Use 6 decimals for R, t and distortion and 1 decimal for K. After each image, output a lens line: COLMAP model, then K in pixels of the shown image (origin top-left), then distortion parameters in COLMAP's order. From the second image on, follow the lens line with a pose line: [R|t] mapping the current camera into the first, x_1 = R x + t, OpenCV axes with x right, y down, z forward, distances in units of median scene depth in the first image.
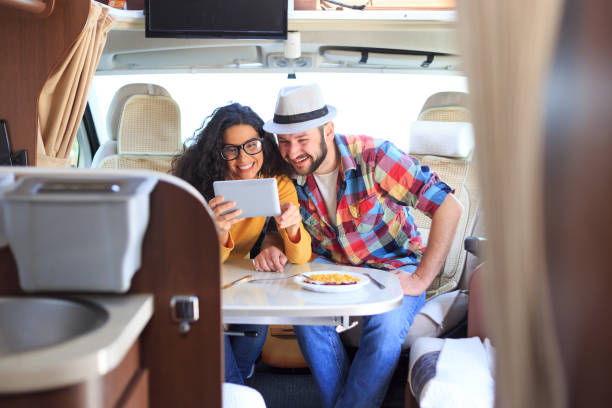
lens RADIAL K [[892.6, 0, 301.5], [0, 892.6, 209.2], [0, 0, 1]] dist [-0.007443, 0.000000]
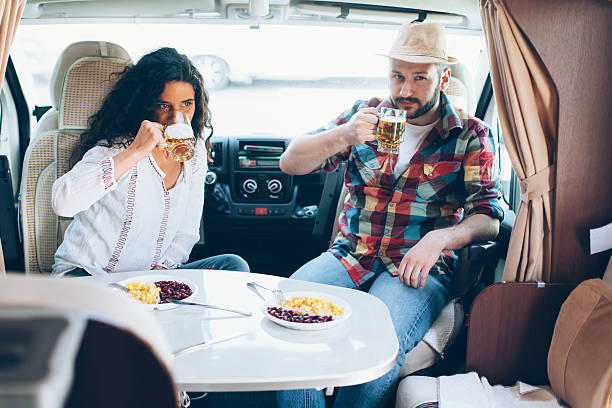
lens RADIAL K [[892.6, 0, 301.2], [0, 892.6, 204.0], [0, 0, 1]] dist [-0.007443, 0.000000]
pose [[0.998062, 0.010476, 0.061345, -0.020467], [-0.017905, 0.992390, 0.121827, -0.101321], [-0.059602, -0.122689, 0.990654, 0.164717]]
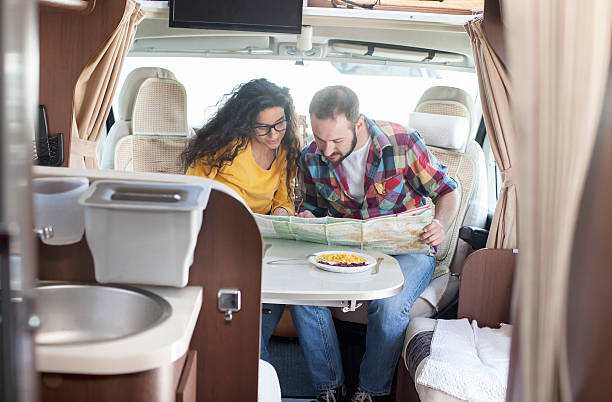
lens RADIAL K [[896.5, 0, 303.3], [0, 896.5, 204.5], [0, 0, 1]] dist [-0.156886, 0.000000]
pose [[0.998755, 0.038646, 0.031558, -0.039184], [-0.040051, 0.998177, 0.045161, -0.034350], [-0.029755, -0.046369, 0.998481, -0.076951]]
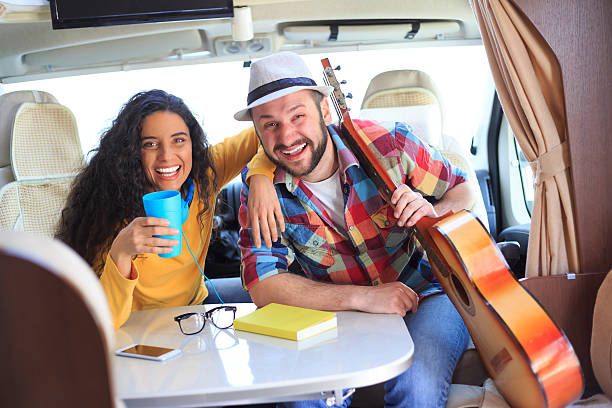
lens RADIAL K [[892.6, 0, 302.2], [0, 892.6, 204.5], [0, 0, 1]] dist [-0.007443, 0.000000]
pose [[0.996113, -0.086771, 0.015134, 0.017657], [0.086672, 0.996211, 0.007121, -0.026267], [-0.015695, -0.005782, 0.999860, 0.212328]]
